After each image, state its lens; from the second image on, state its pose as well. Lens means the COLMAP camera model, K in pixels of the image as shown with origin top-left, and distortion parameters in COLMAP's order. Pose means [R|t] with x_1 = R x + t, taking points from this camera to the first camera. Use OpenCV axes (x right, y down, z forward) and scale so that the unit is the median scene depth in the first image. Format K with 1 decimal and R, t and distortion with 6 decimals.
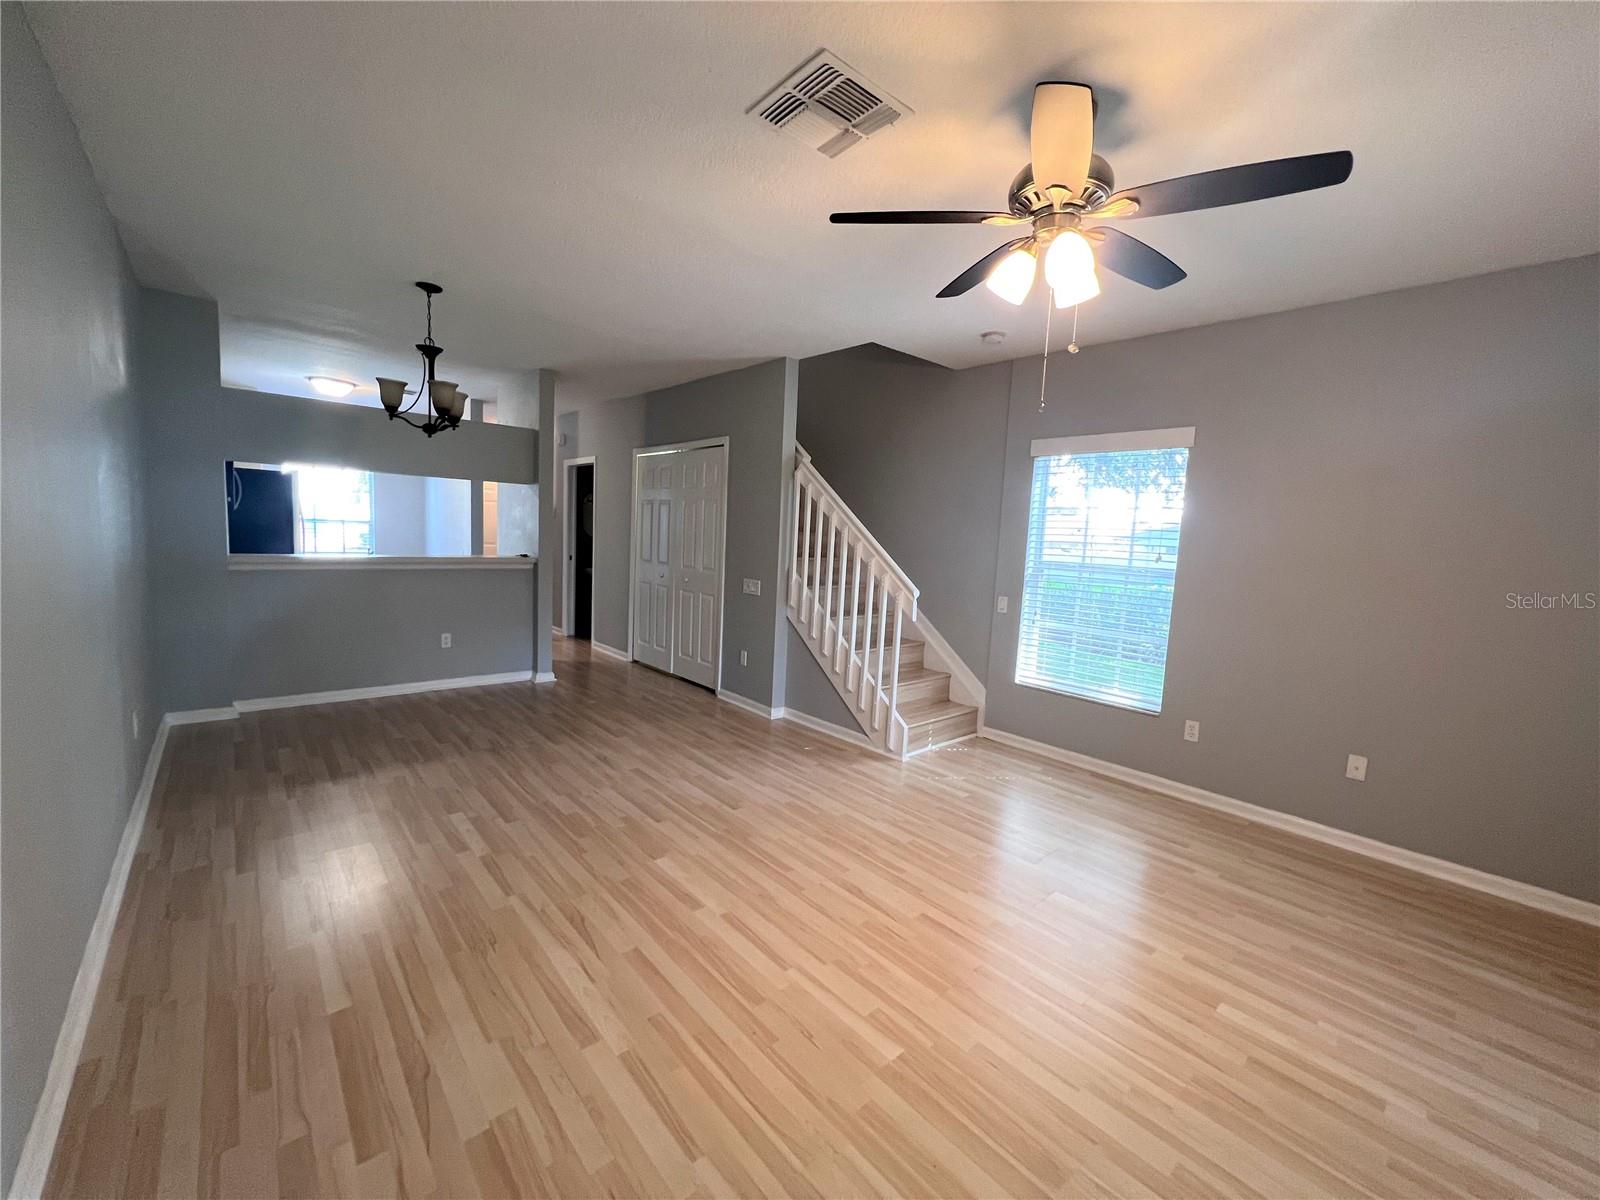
lens RADIAL K [[640.3, 0, 796.9], [0, 640.3, 598.2], [0, 0, 1]] dist [-0.004063, 0.000655]
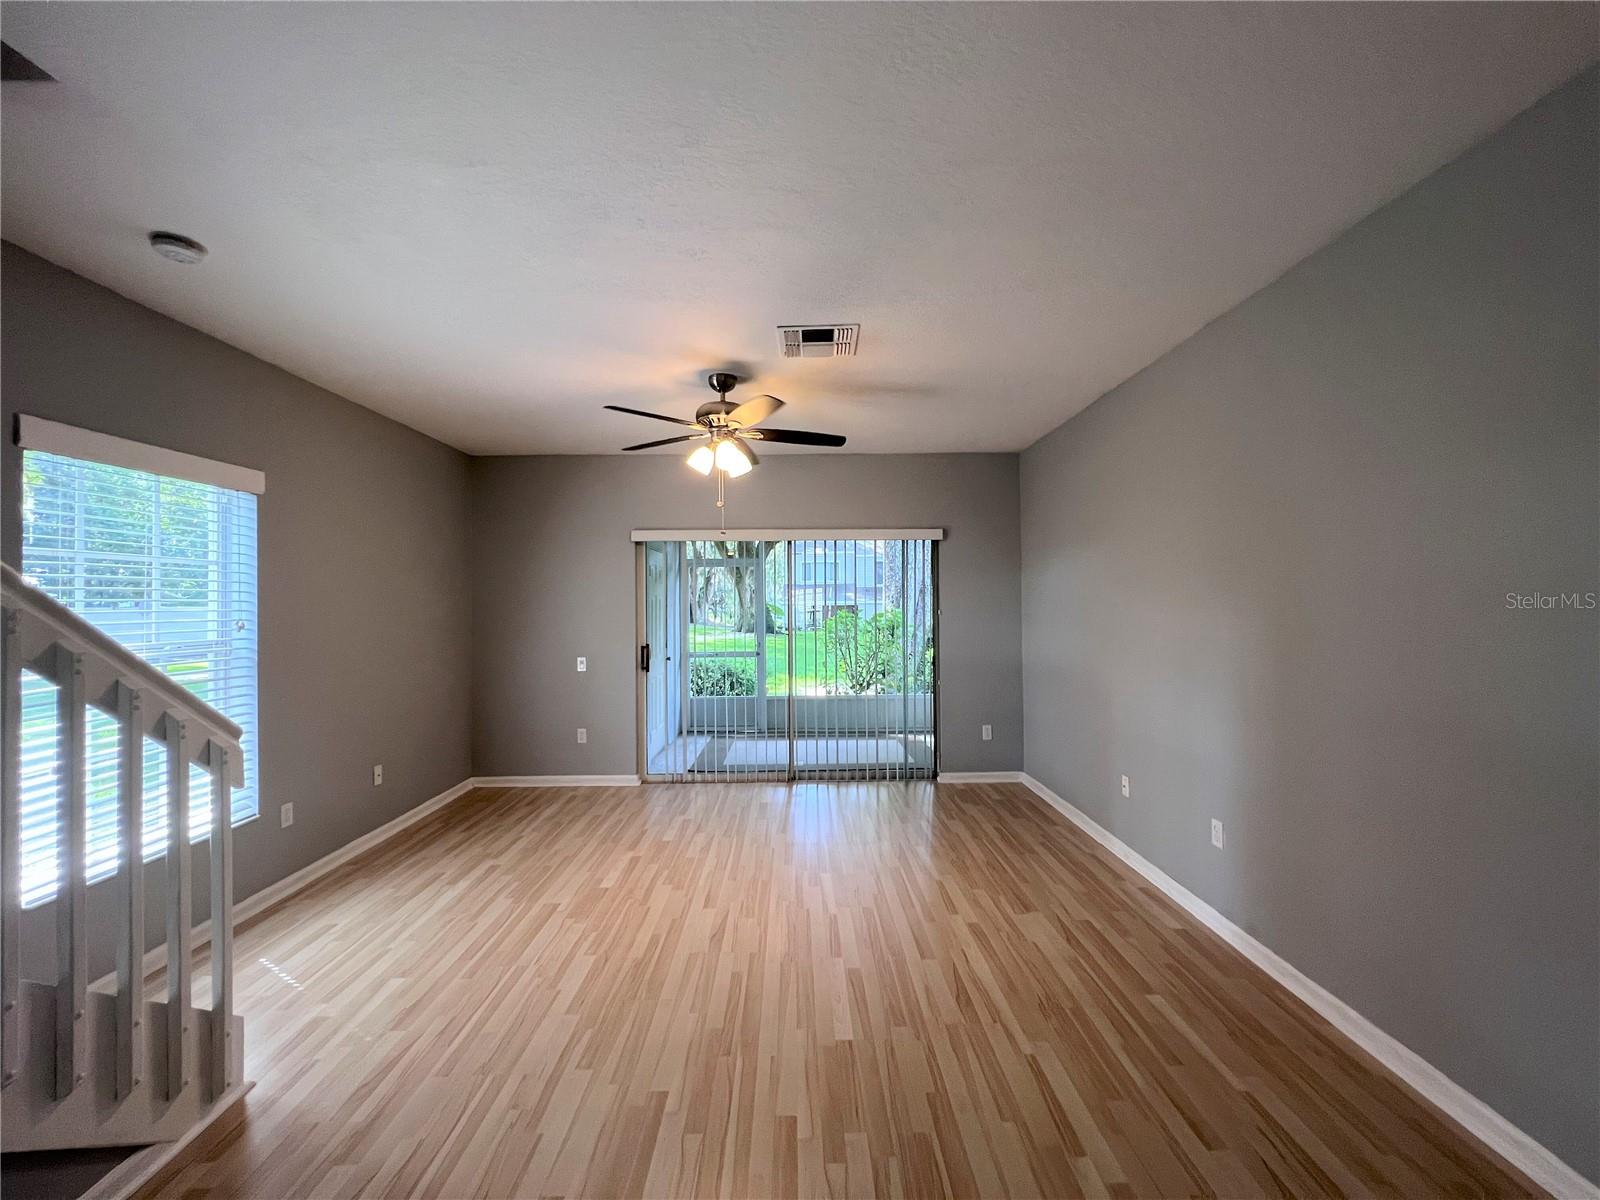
lens RADIAL K [[640.0, 0, 797.0], [0, 640.0, 597.3], [0, 0, 1]] dist [-0.002996, 0.000332]
pose [[-0.754753, -0.034336, 0.655110, -0.500214], [0.040802, 0.994239, 0.099119, -0.155561], [-0.654739, 0.101540, -0.749003, 1.185434]]
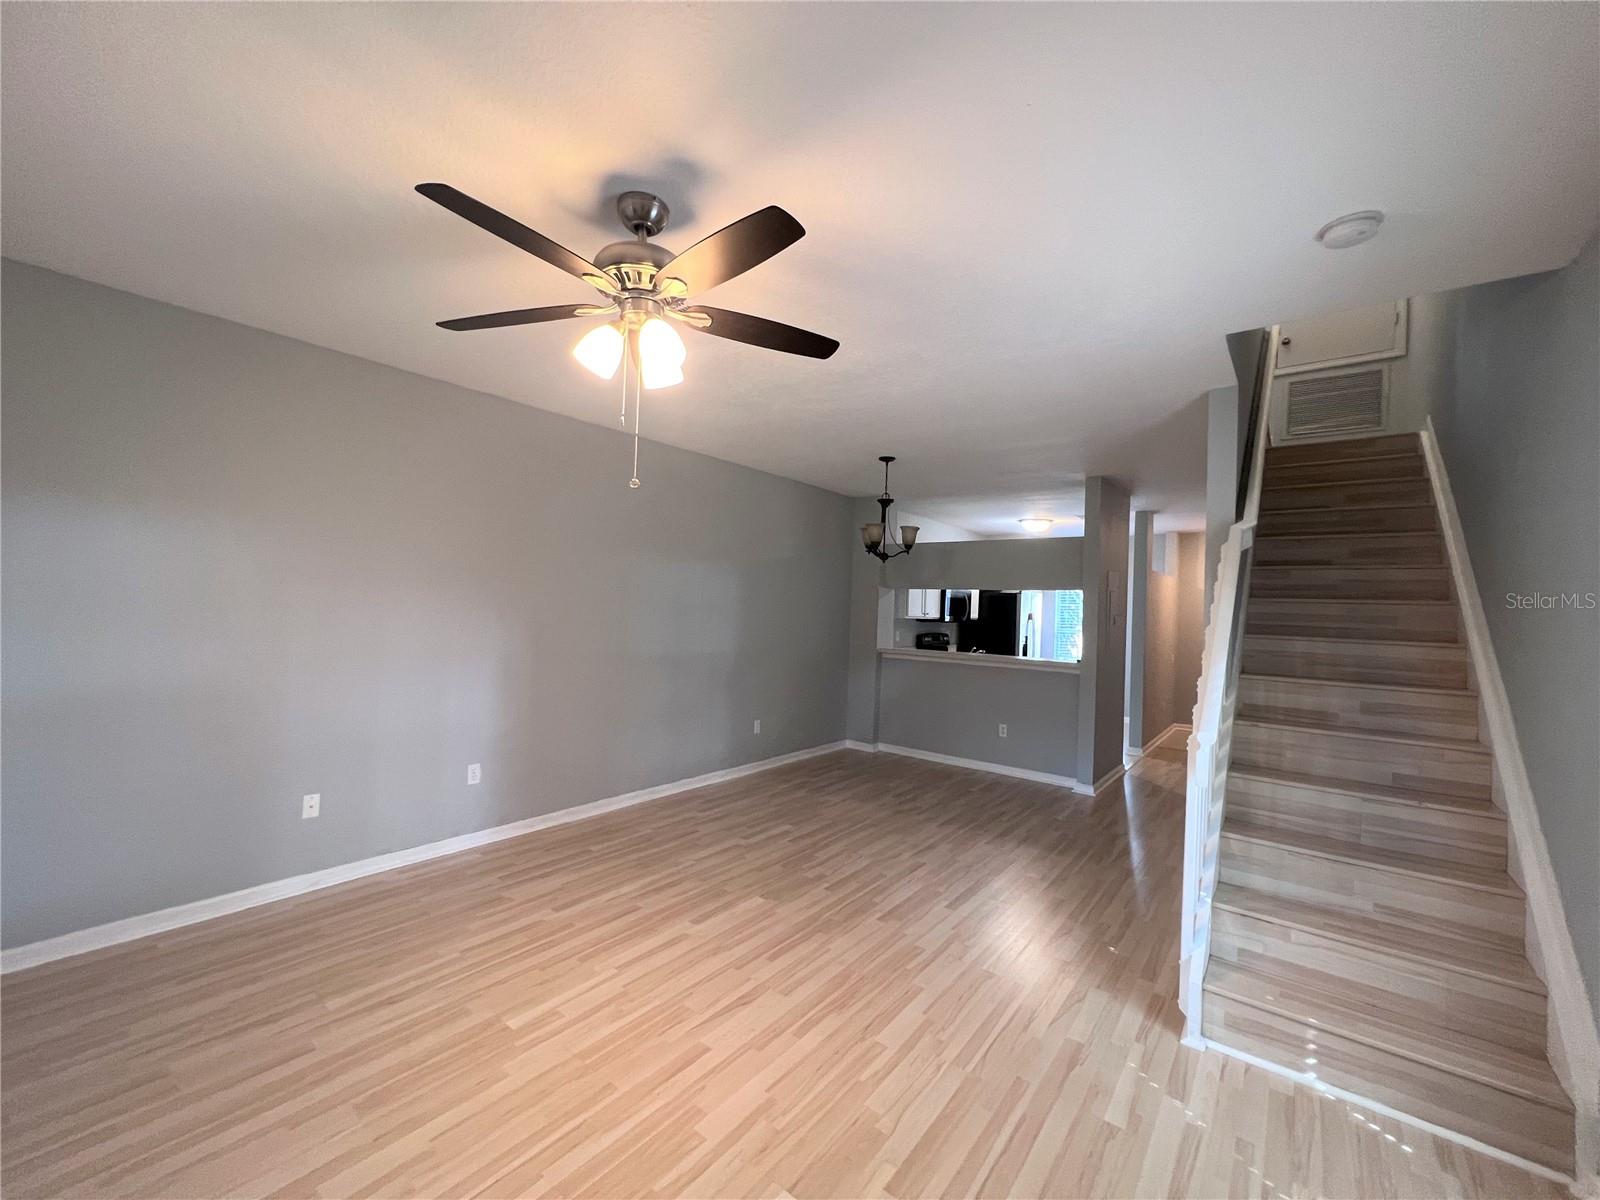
lens RADIAL K [[640.3, 0, 796.9], [0, 640.3, 598.2], [0, 0, 1]] dist [-0.004063, 0.000655]
pose [[0.184308, -0.054421, -0.981361, 0.748672], [-0.129289, 0.988447, -0.079096, -0.042043], [0.974328, 0.141457, 0.175143, 0.590015]]
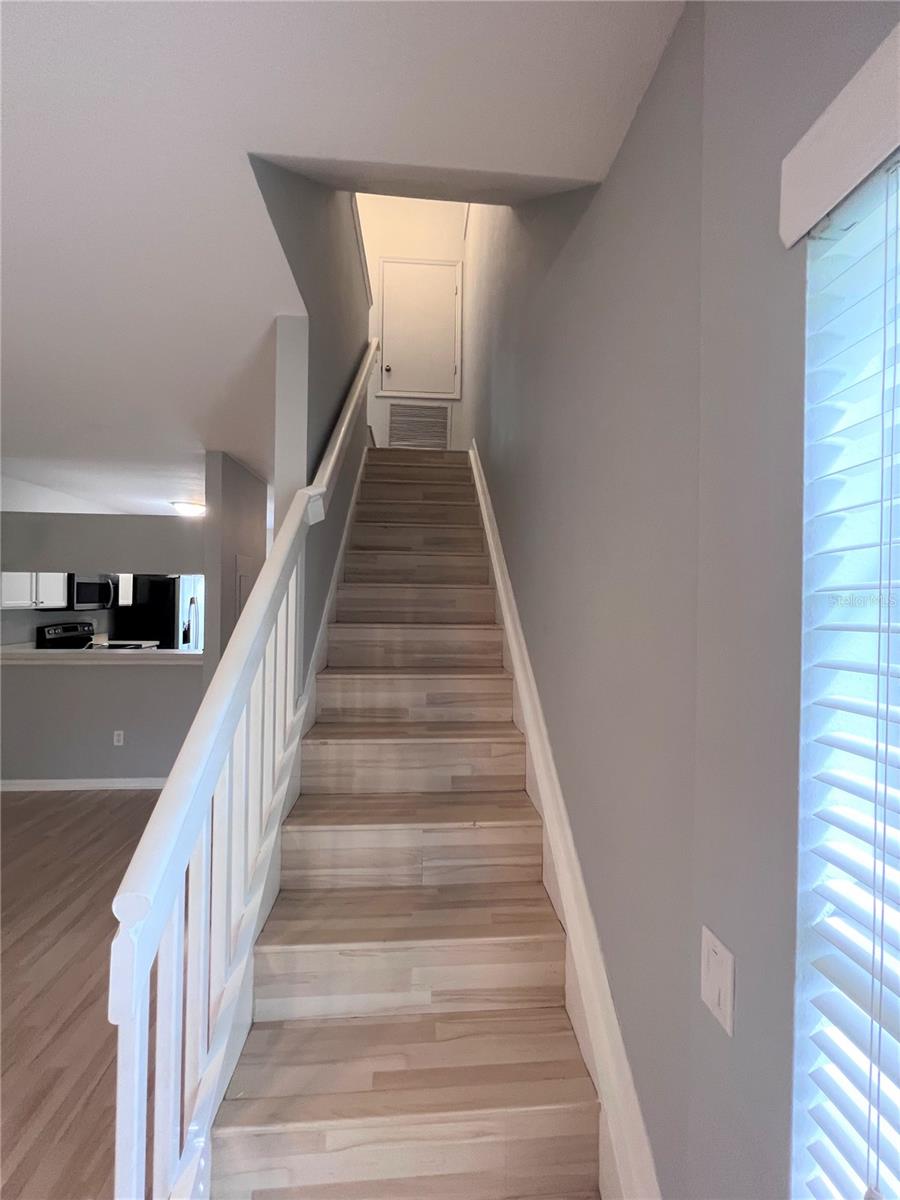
lens RADIAL K [[480.2, 0, 450.0], [0, 480.2, 600.0], [0, 0, 1]] dist [-0.004063, 0.000655]
pose [[0.797605, -0.033258, -0.602262, 0.437758], [-0.039104, 0.993527, -0.106651, -0.122506], [0.601911, 0.108616, 0.791142, 1.014614]]
